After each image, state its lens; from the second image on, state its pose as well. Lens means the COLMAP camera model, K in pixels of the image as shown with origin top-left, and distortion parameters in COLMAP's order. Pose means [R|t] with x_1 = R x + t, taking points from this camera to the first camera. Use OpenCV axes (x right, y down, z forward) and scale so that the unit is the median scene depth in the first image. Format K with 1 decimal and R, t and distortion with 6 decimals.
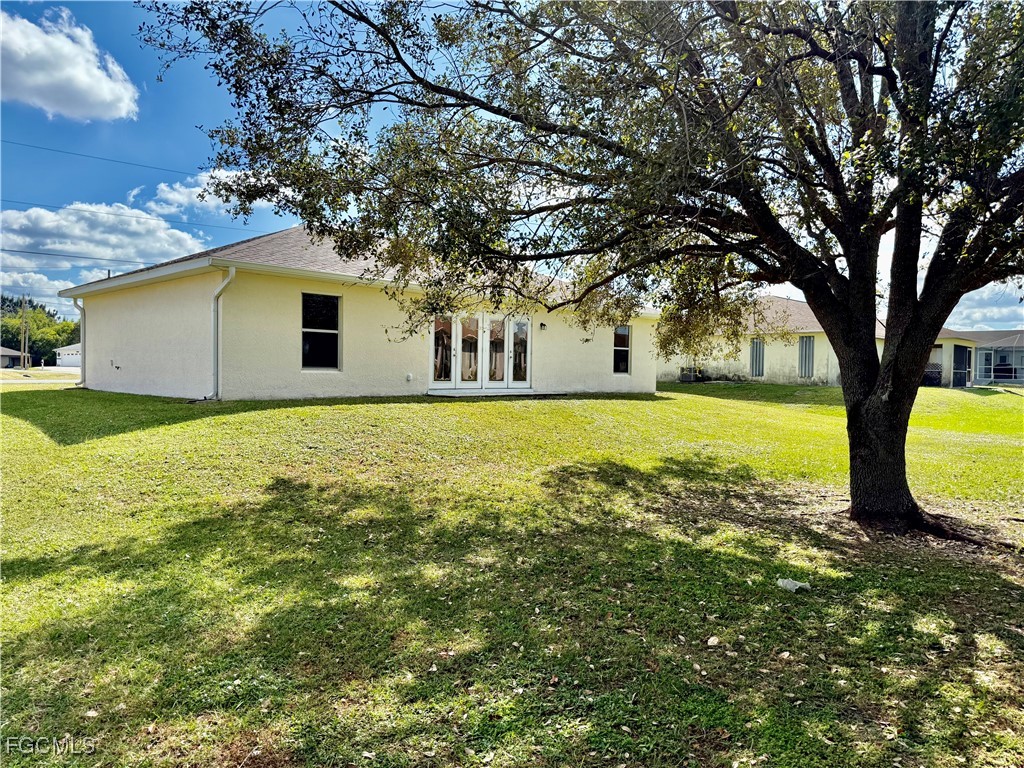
lens RADIAL K [[719.4, 0, 516.3], [0, 719.4, 381.9], [0, 0, 1]] dist [0.034311, -0.052032]
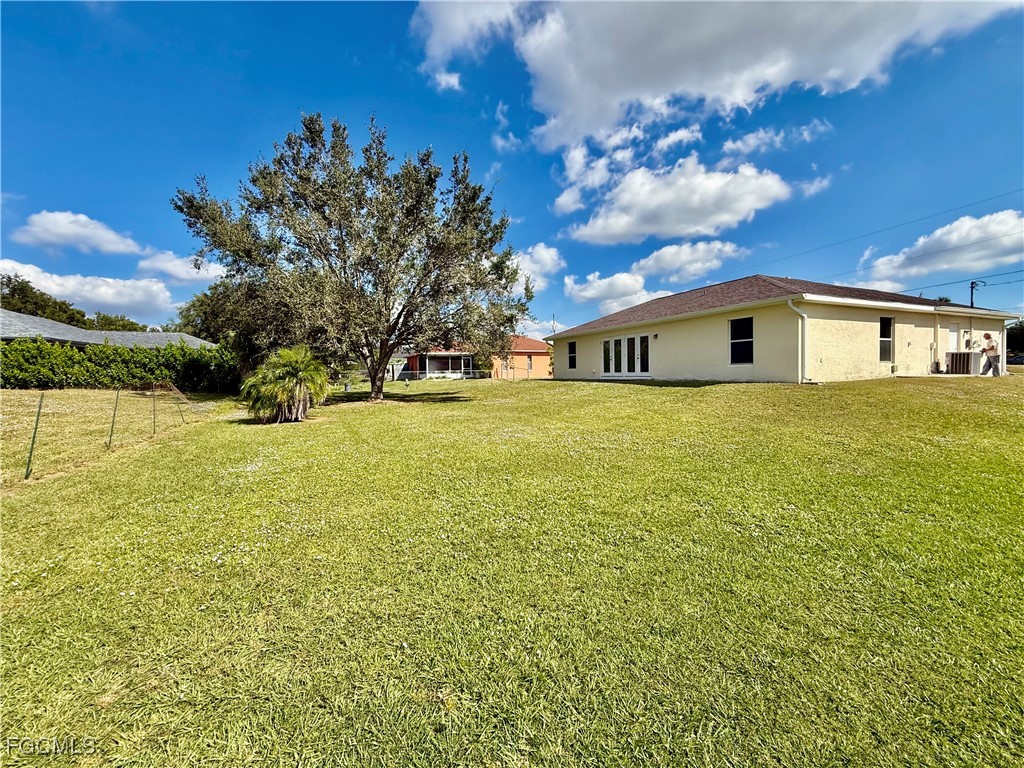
lens RADIAL K [[410.2, 0, 507.1], [0, 410.2, 384.3], [0, 0, 1]] dist [-0.000397, 0.000724]
pose [[-0.403302, 0.014185, -0.914957, 1.012437], [-0.005595, 0.999823, 0.017968, 0.012178], [0.915050, 0.012366, -0.403151, 1.109600]]
